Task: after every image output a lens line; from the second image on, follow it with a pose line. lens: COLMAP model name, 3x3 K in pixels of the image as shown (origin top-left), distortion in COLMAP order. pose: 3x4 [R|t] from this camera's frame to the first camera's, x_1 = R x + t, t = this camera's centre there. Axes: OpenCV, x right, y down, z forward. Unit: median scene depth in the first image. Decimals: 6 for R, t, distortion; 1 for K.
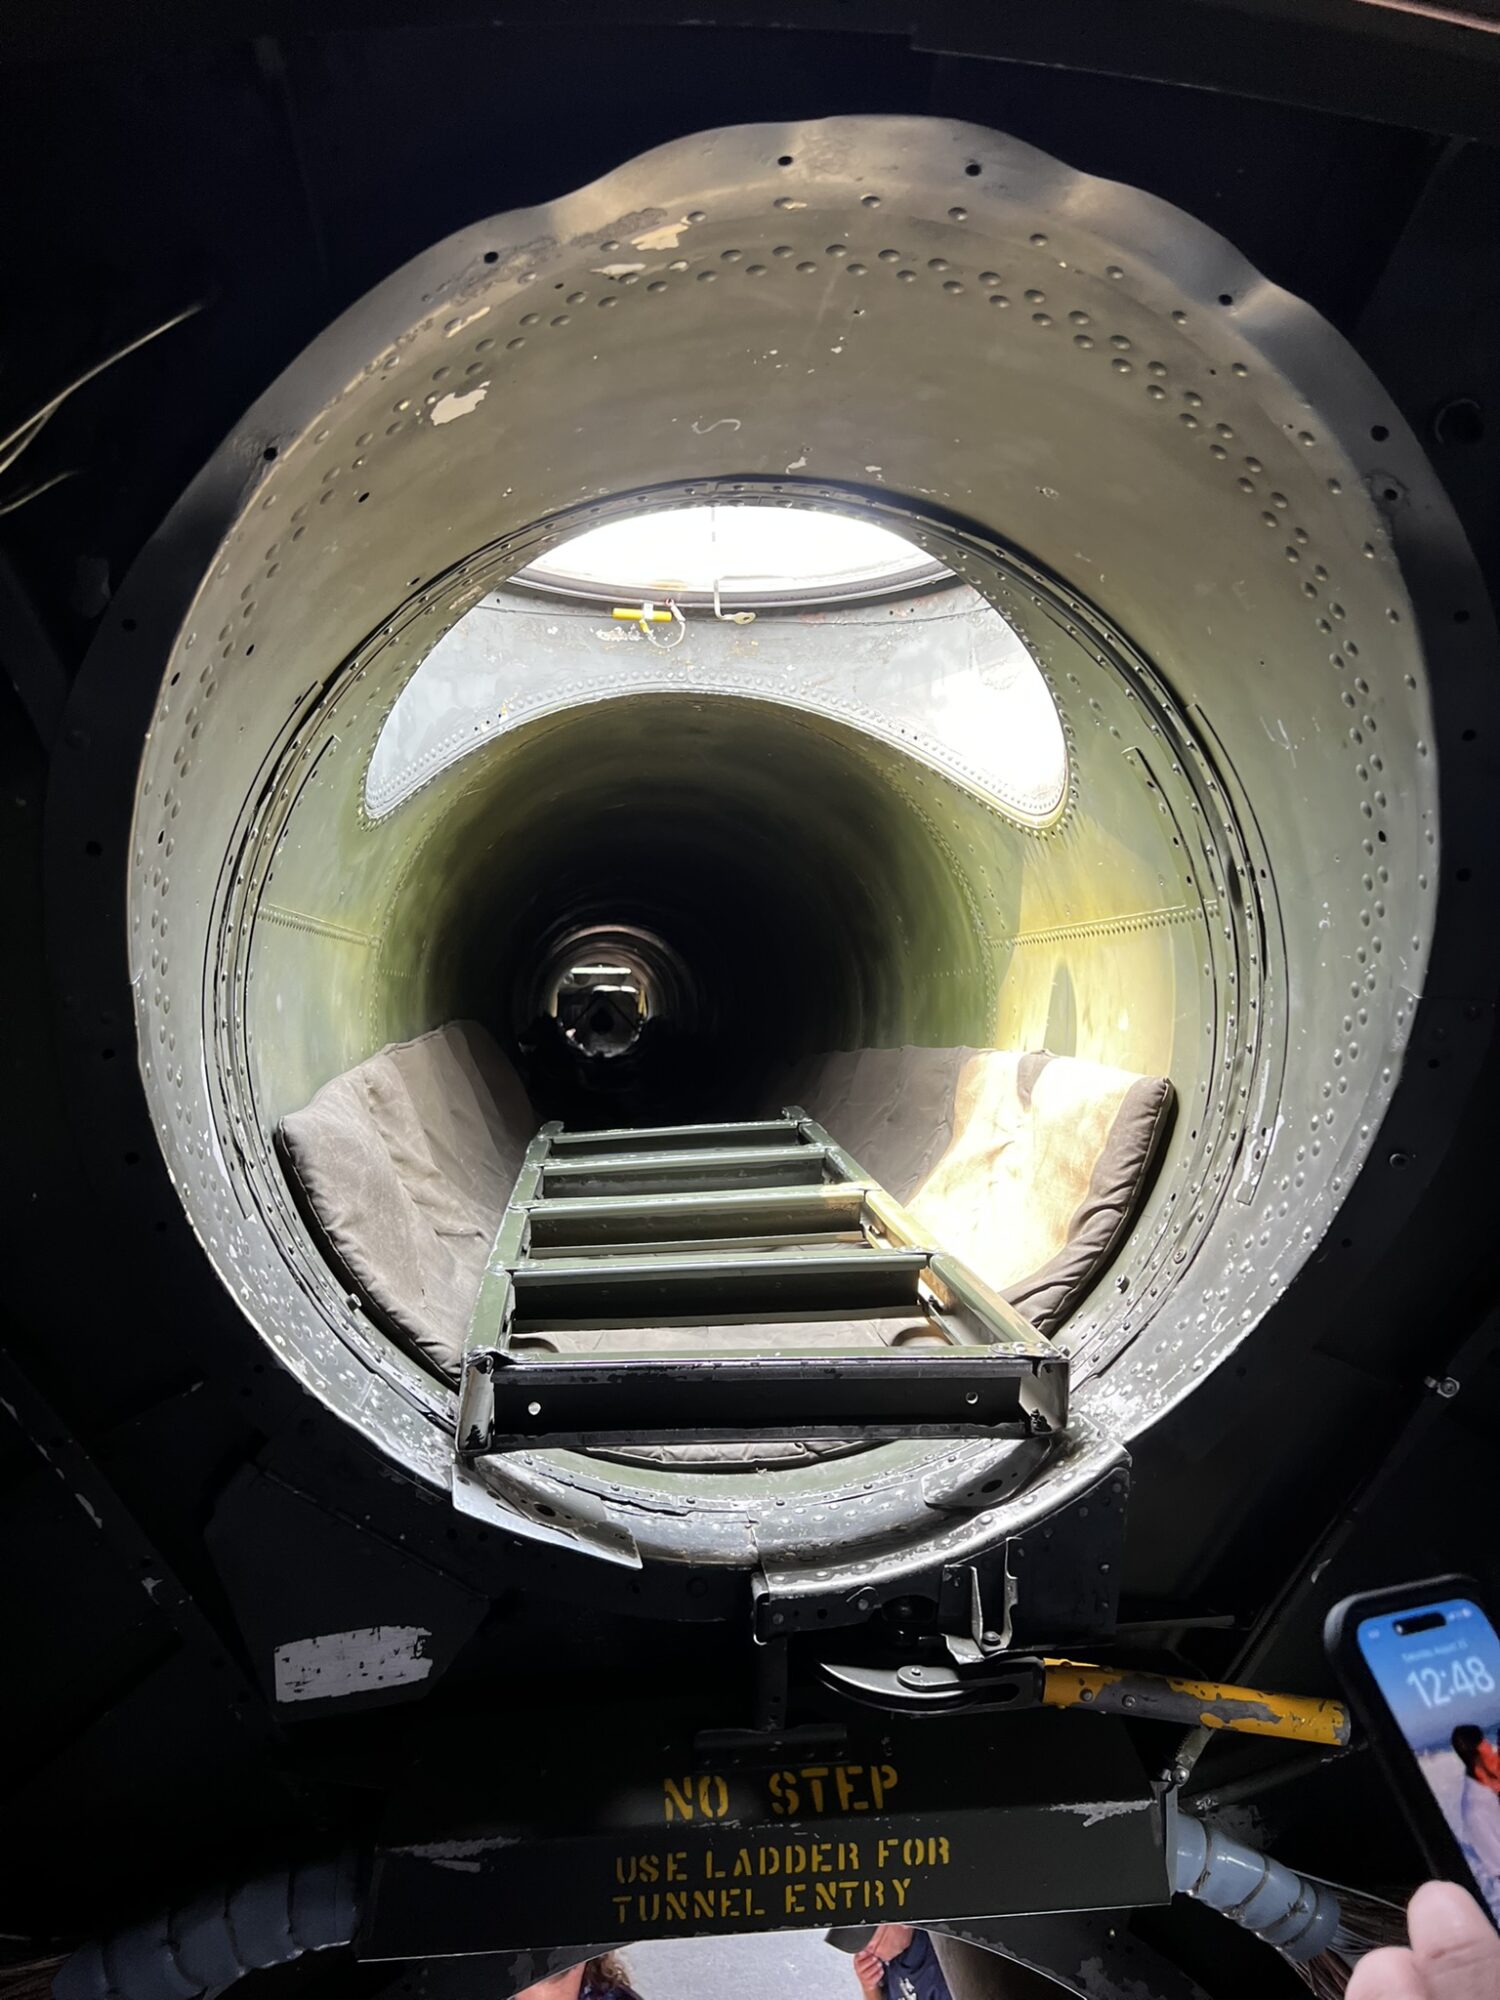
lens RADIAL K [[1518.8, 0, 750.0], [0, 1518.8, 996.5], [0, 0, 1]] dist [0.030171, 0.000914]
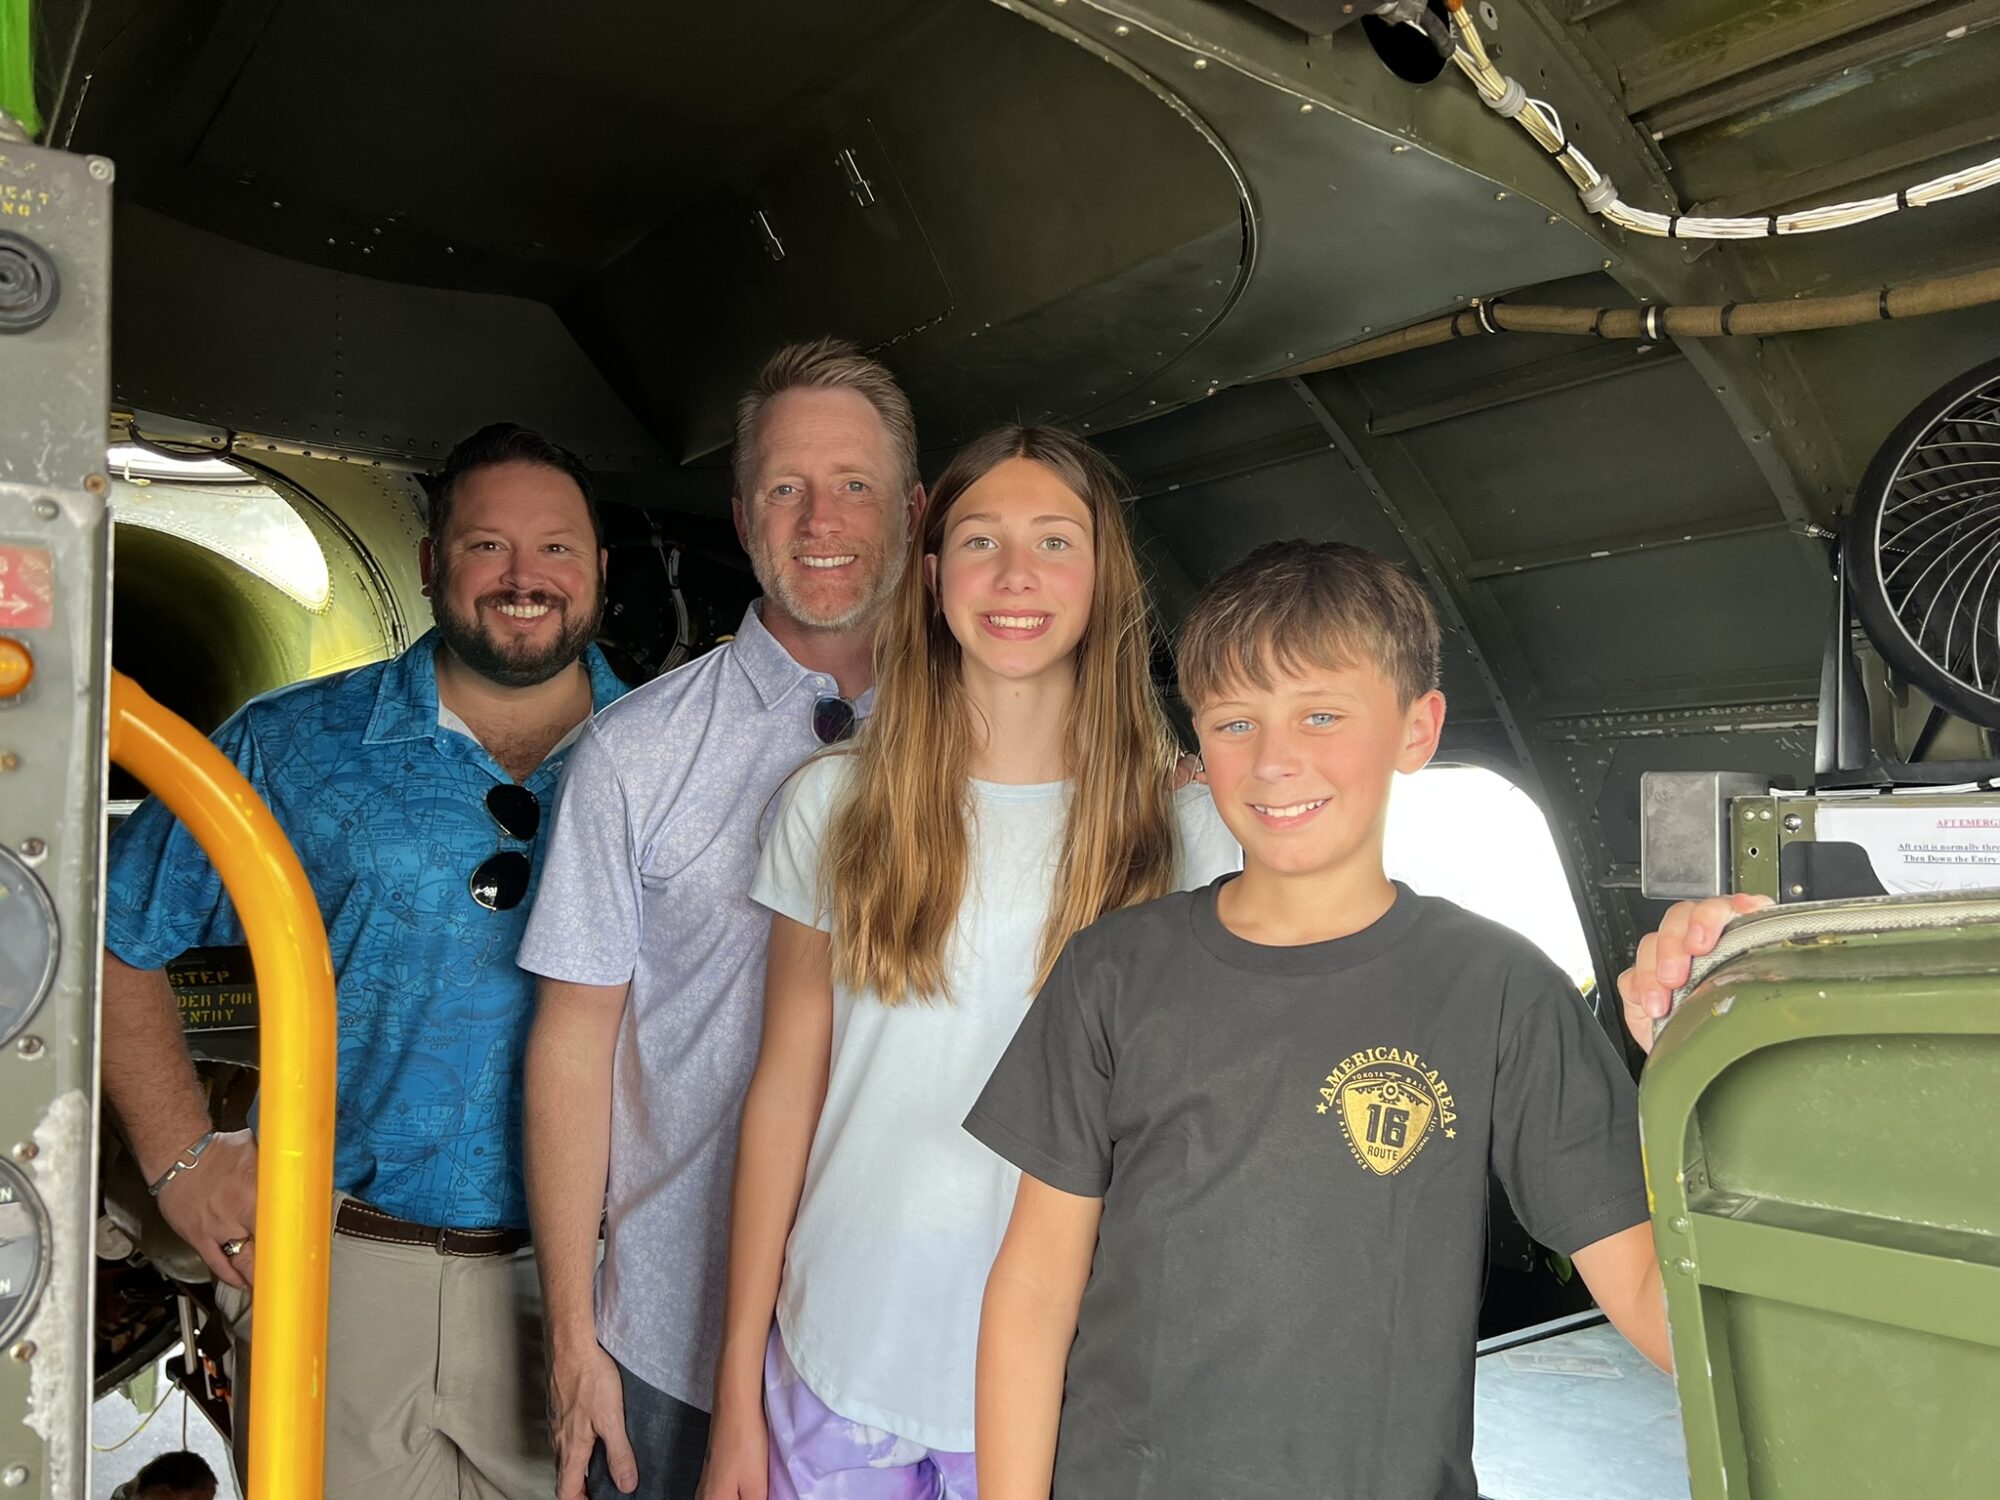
lens RADIAL K [[1518.8, 0, 999.7], [0, 1518.8, 755.4], [0, 0, 1]] dist [0.030171, 0.000914]
pose [[0.845088, 0.029254, 0.533826, -0.117576], [0.003205, 0.998207, -0.059777, 0.199294], [-0.534617, 0.052228, 0.843479, -1.140572]]
